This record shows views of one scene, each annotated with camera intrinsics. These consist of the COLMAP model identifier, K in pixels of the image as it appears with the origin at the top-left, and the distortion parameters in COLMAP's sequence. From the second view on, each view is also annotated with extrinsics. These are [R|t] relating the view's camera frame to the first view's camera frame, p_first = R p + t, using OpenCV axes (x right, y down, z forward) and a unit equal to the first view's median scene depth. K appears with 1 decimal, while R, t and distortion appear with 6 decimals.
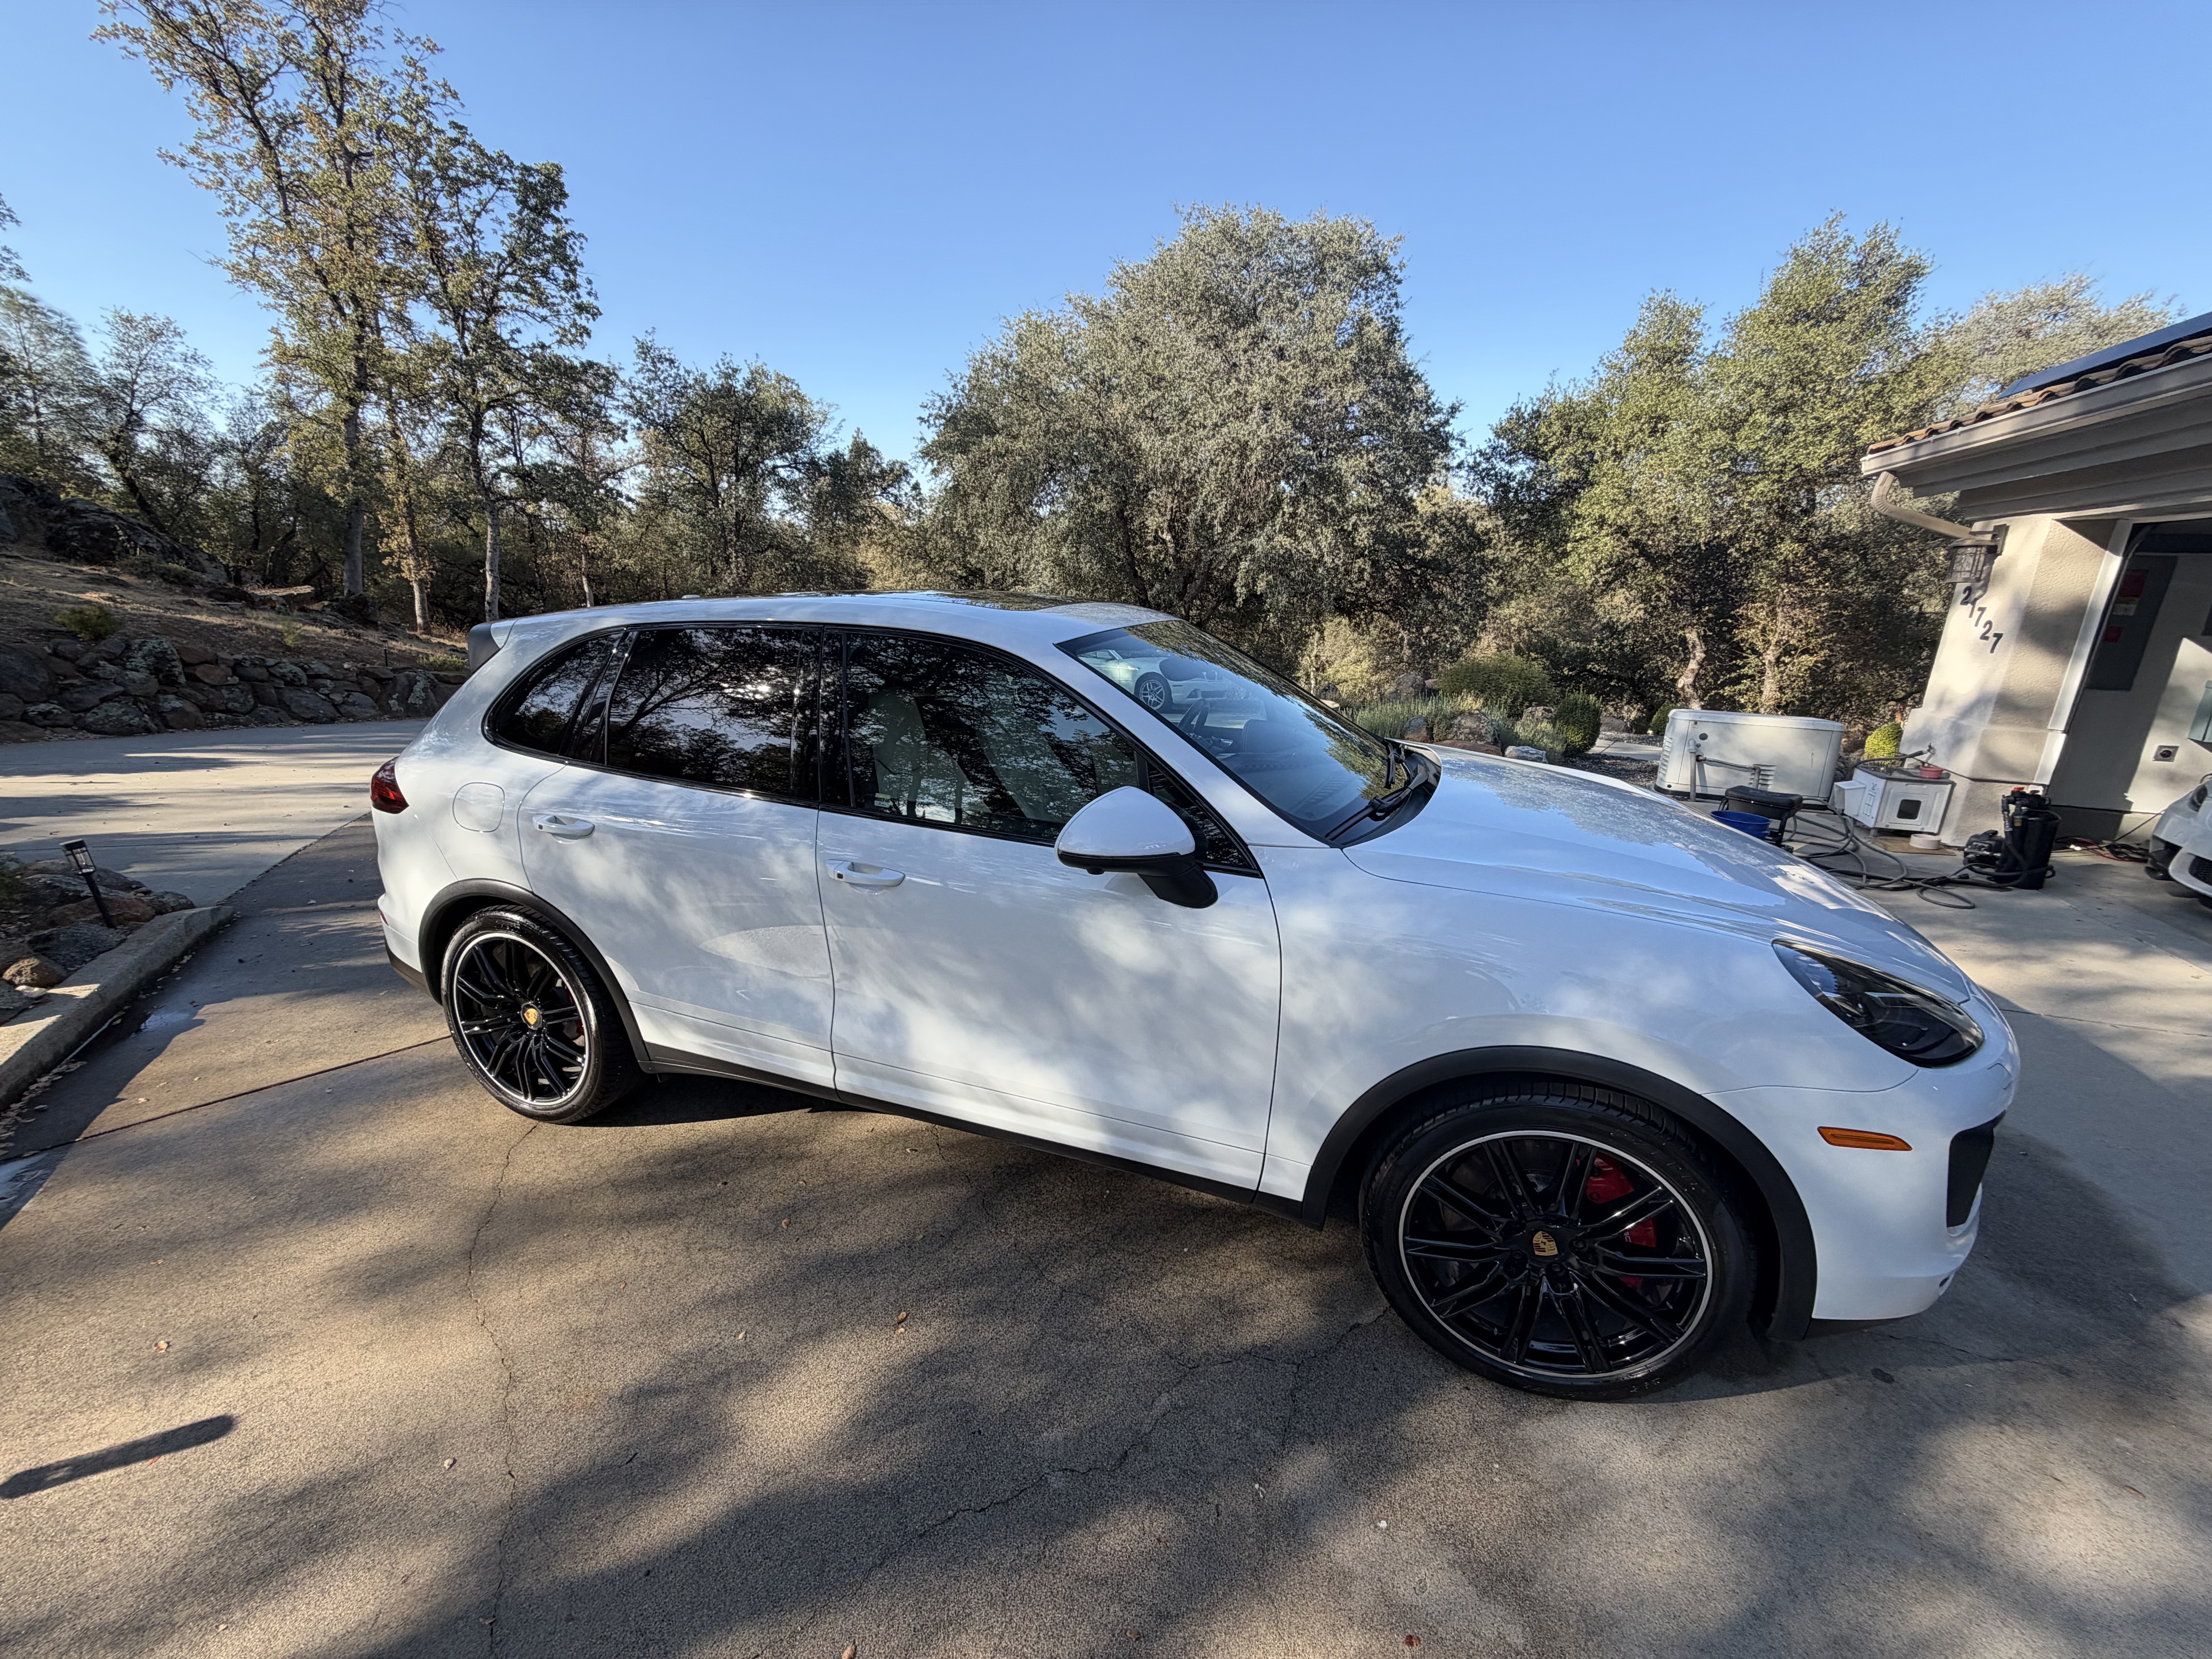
lens RADIAL K [[897.9, 0, 1106.0], [0, 897.9, 829.5], [0, 0, 1]] dist [-0.000142, 0.000007]
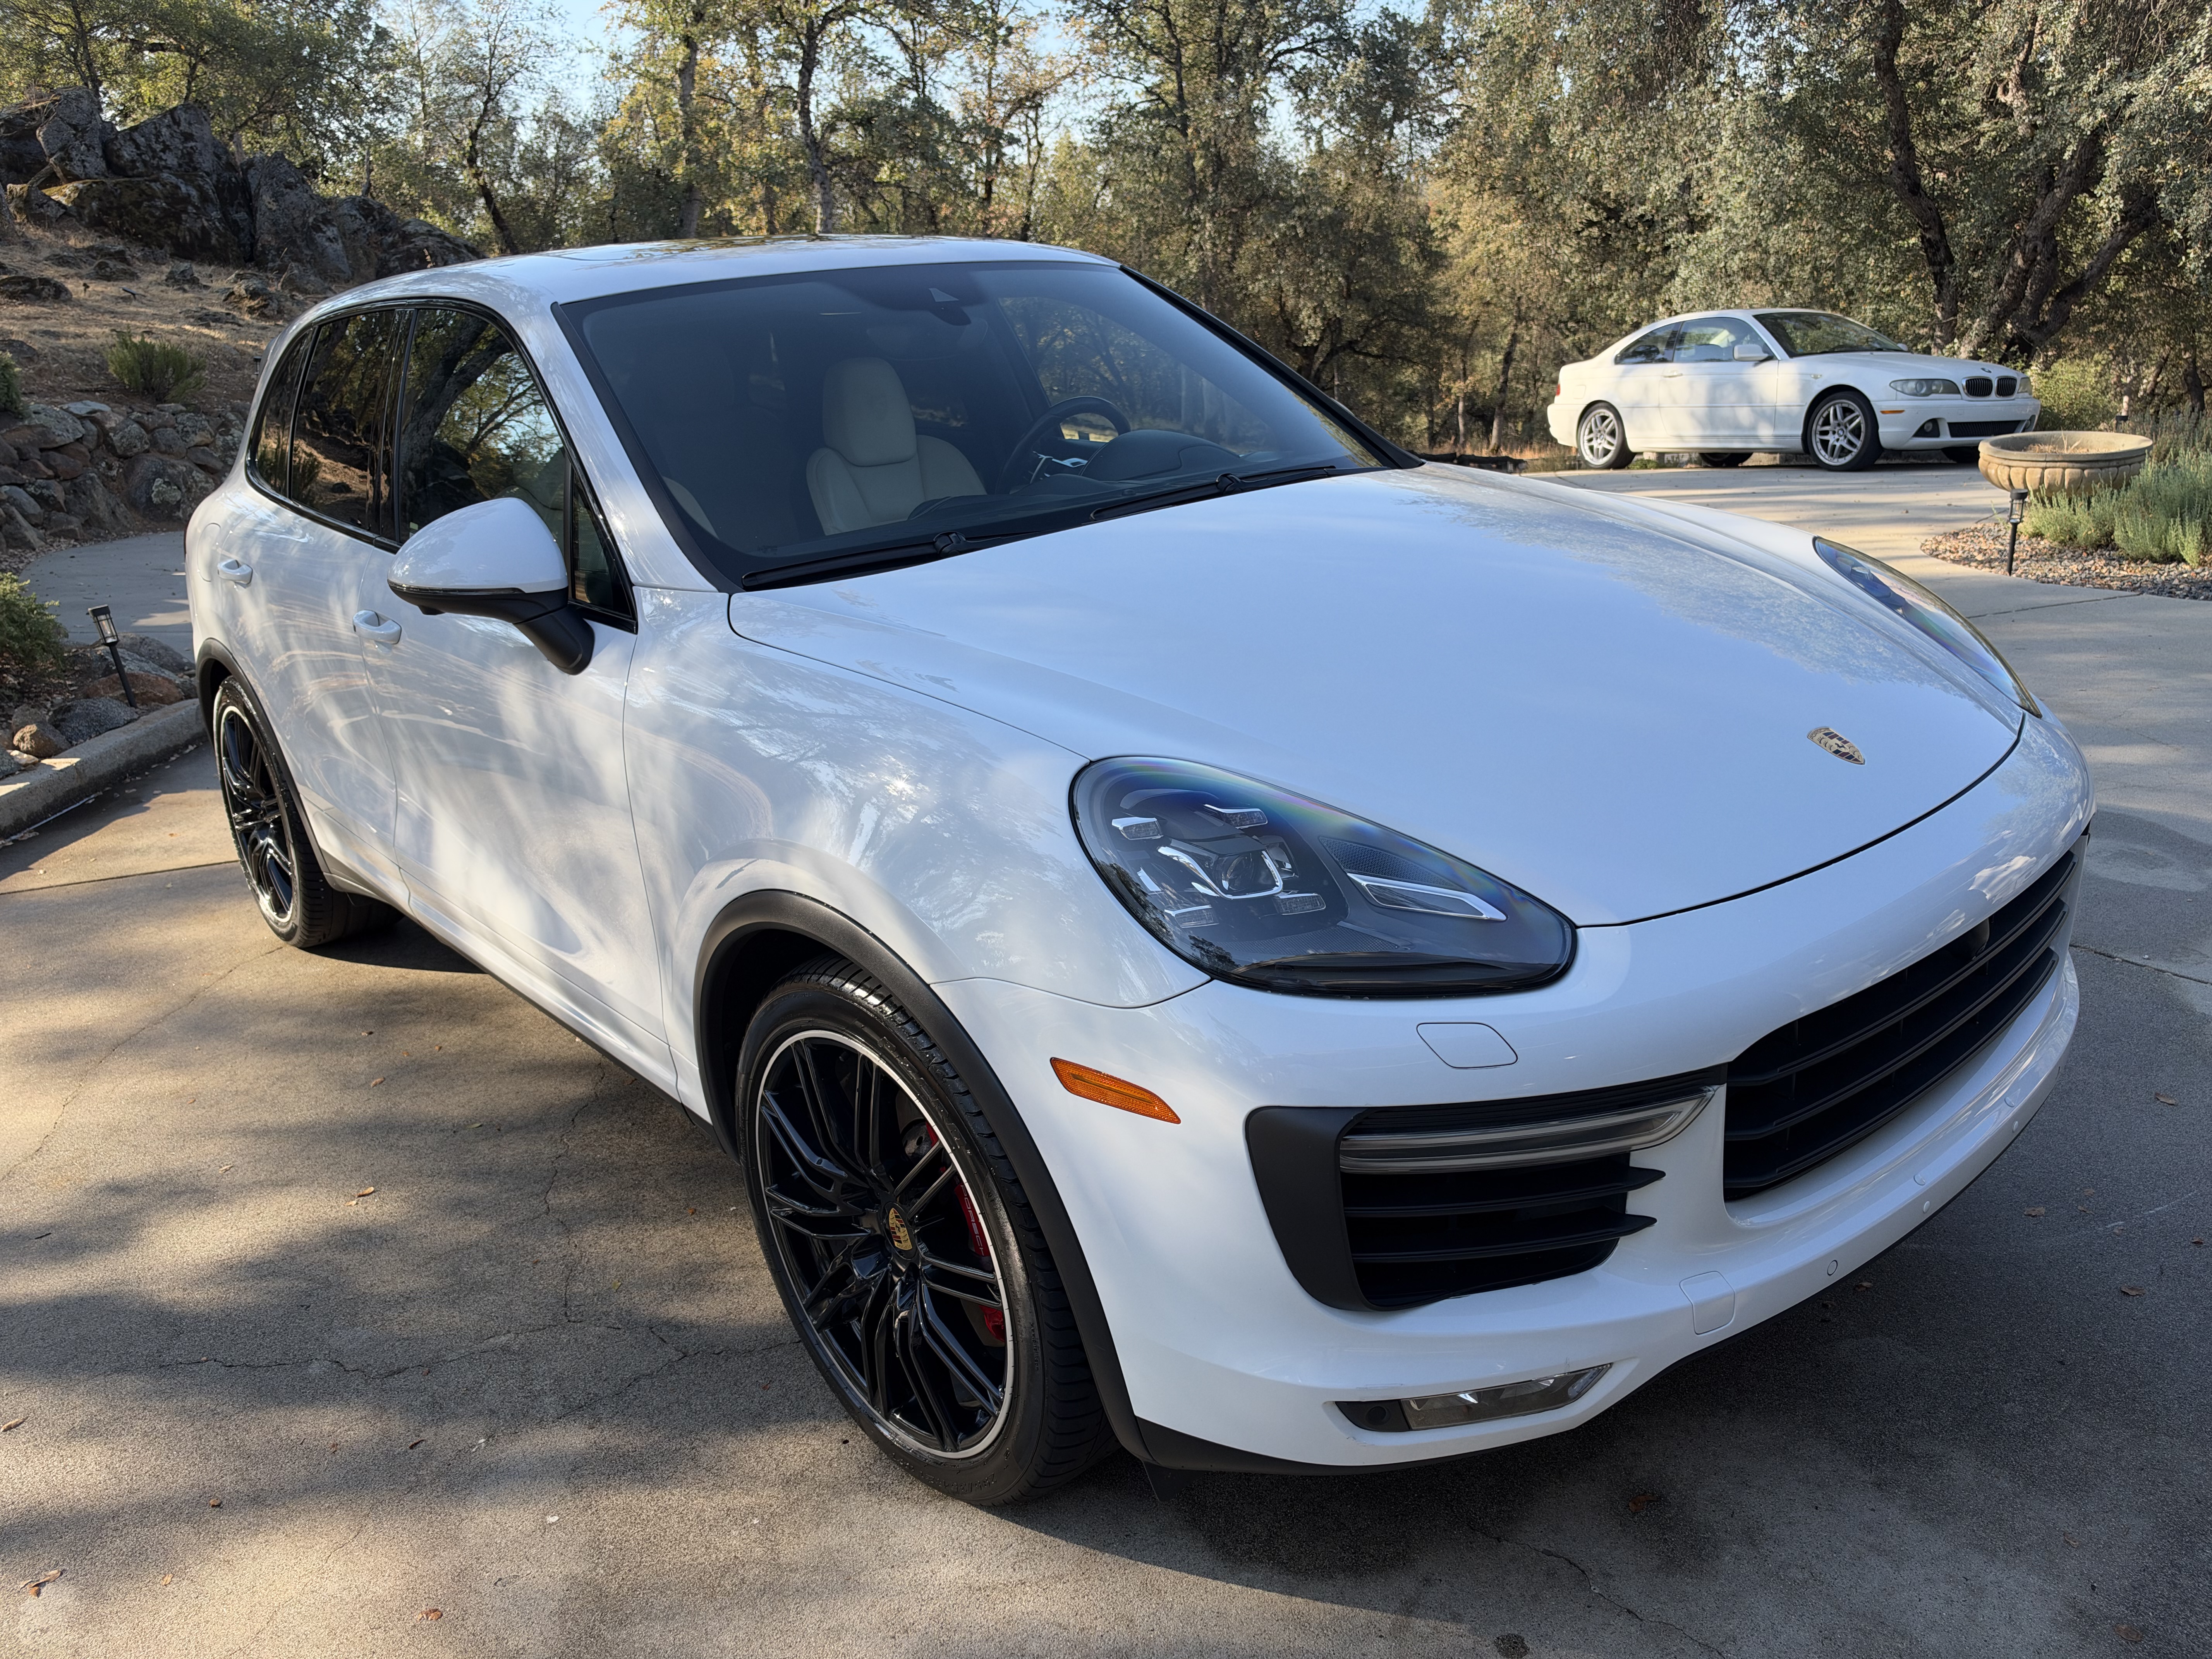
lens RADIAL K [[1676.1, 0, 1103.3], [0, 1676.1, 858.0], [0, 0, 1]] dist [-0.080255, 0.075670]
pose [[0.868241, 0.099457, -0.486072, 0.639188], [-0.058677, 0.993410, 0.098454, 0.046816], [0.492661, -0.056961, 0.868355, 0.045238]]
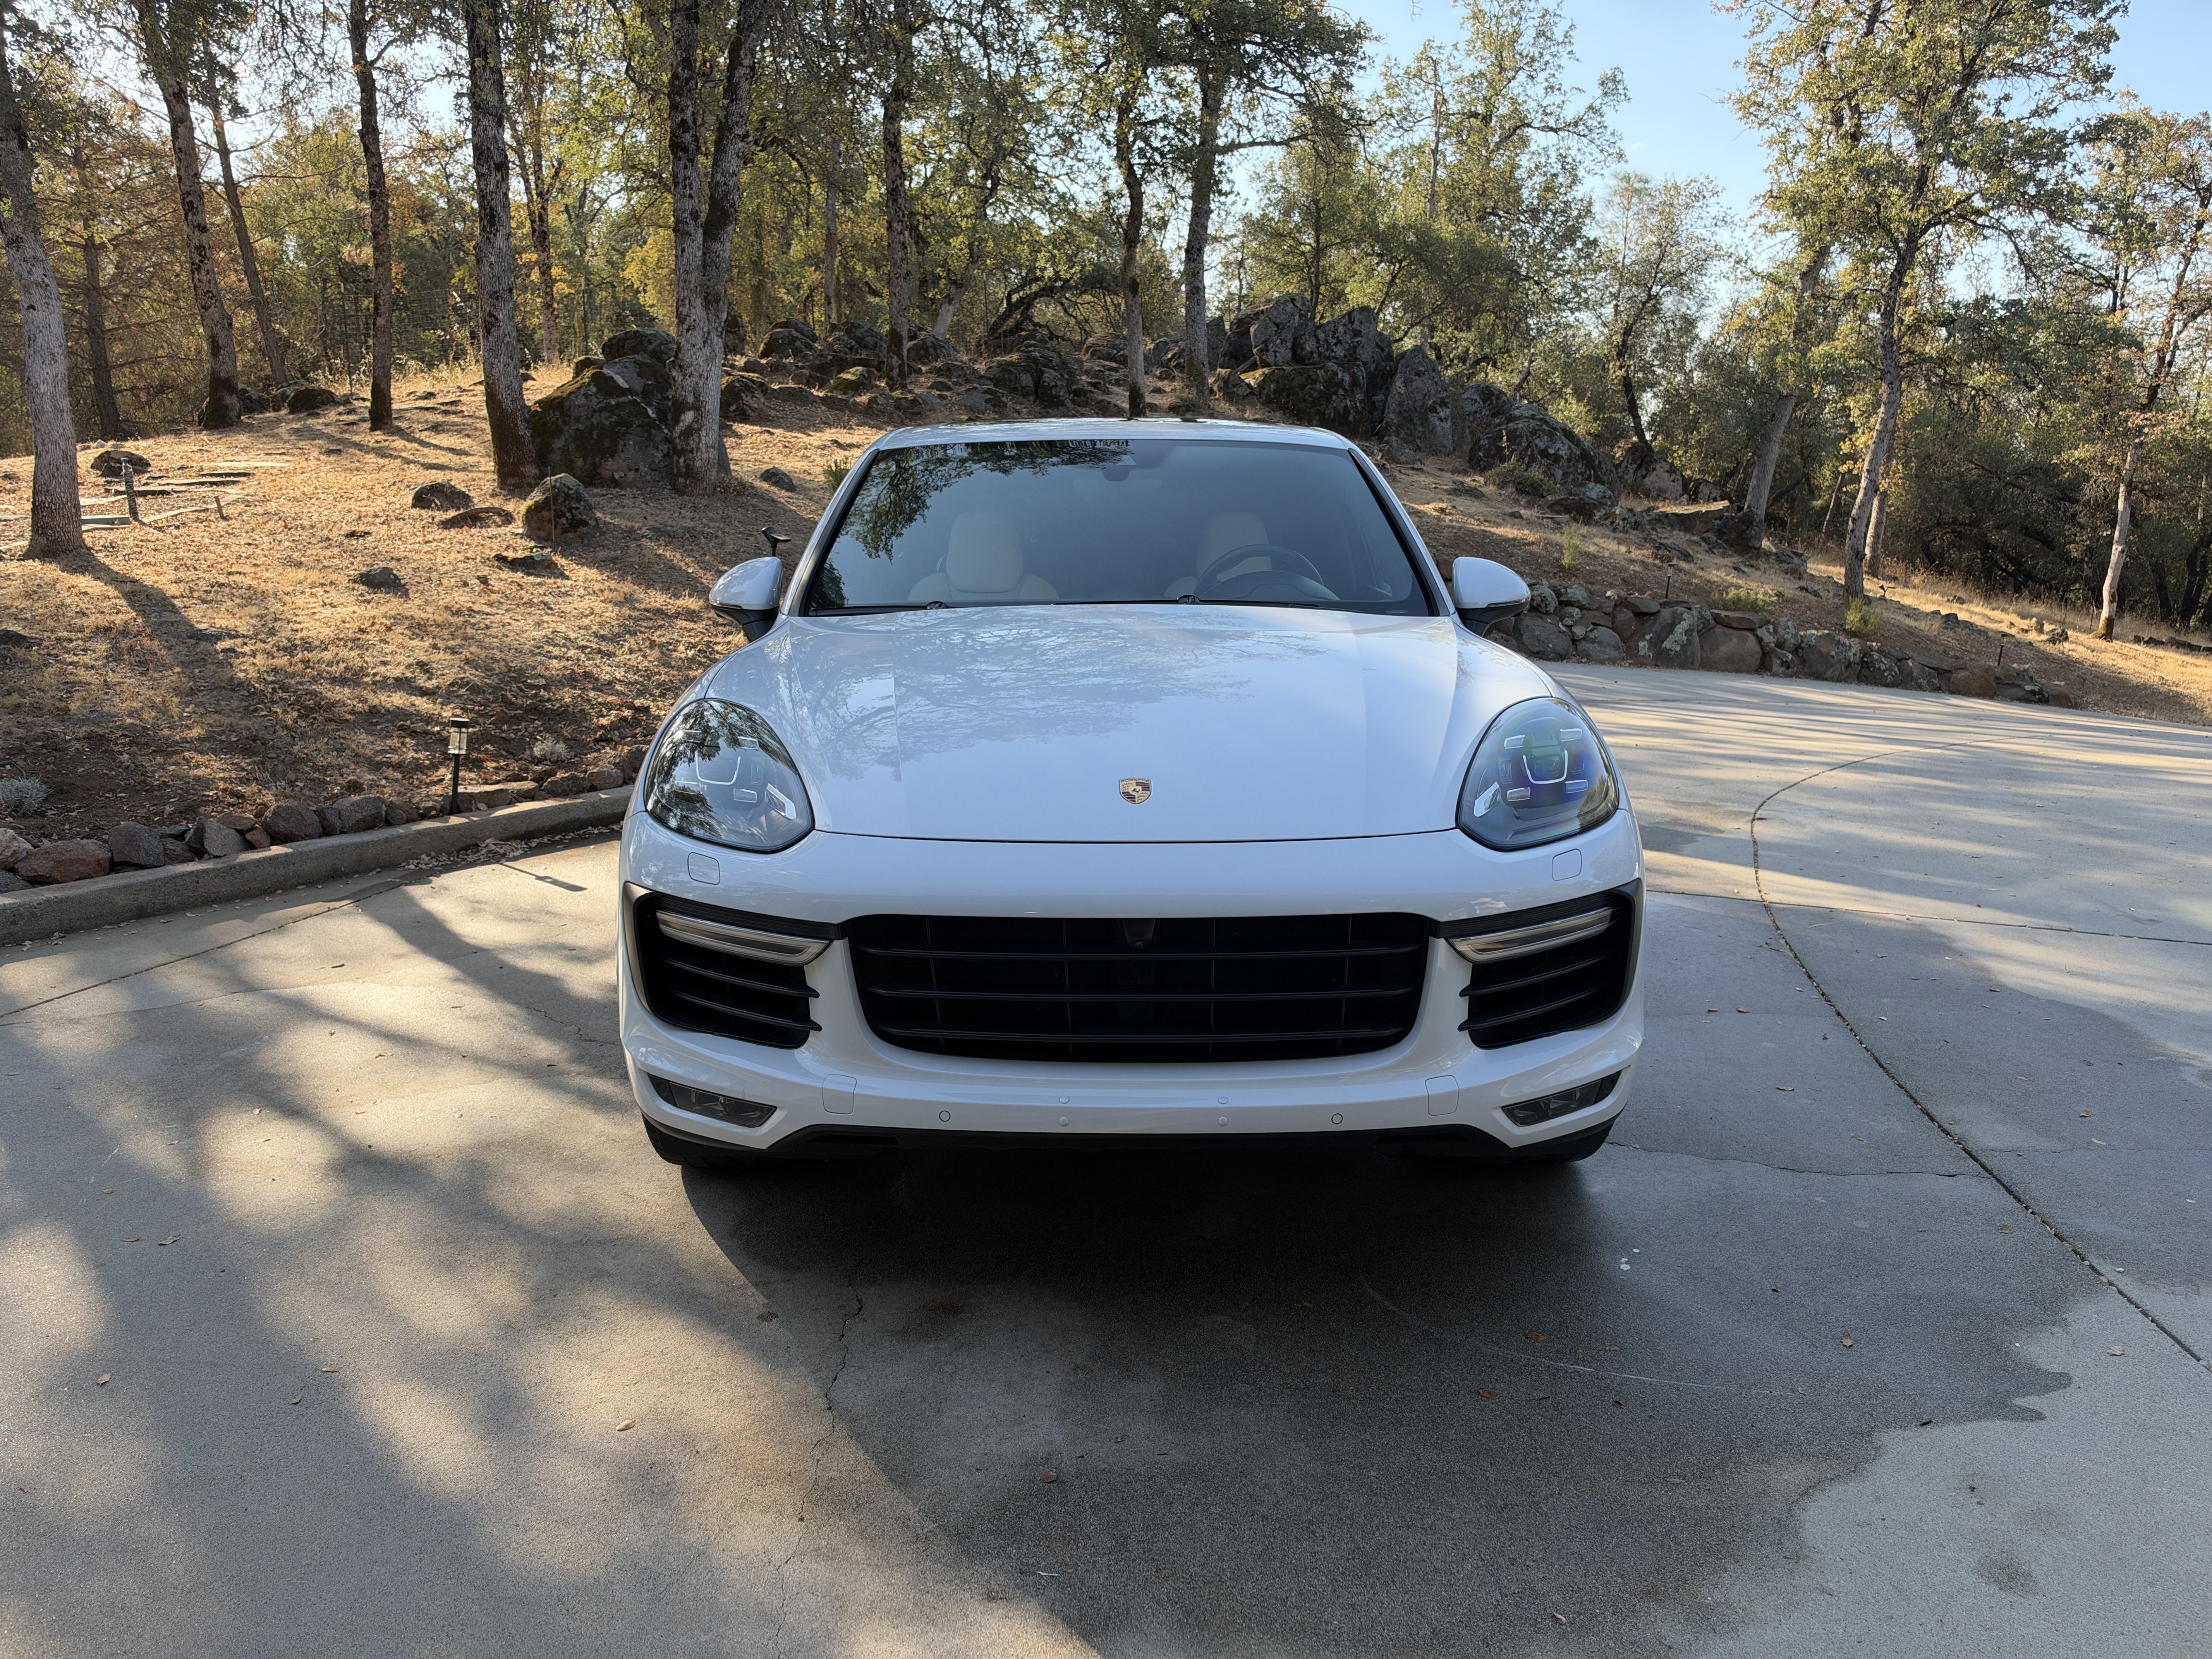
lens RADIAL K [[1650.1, 0, 1106.0], [0, 1650.1, 829.5], [0, 0, 1]] dist [0.039953, -0.078425]
pose [[0.354833, 0.166453, -0.919993, 1.275172], [-0.241301, 0.966989, 0.081889, 0.010837], [0.903254, 0.192938, 0.383285, 0.350951]]
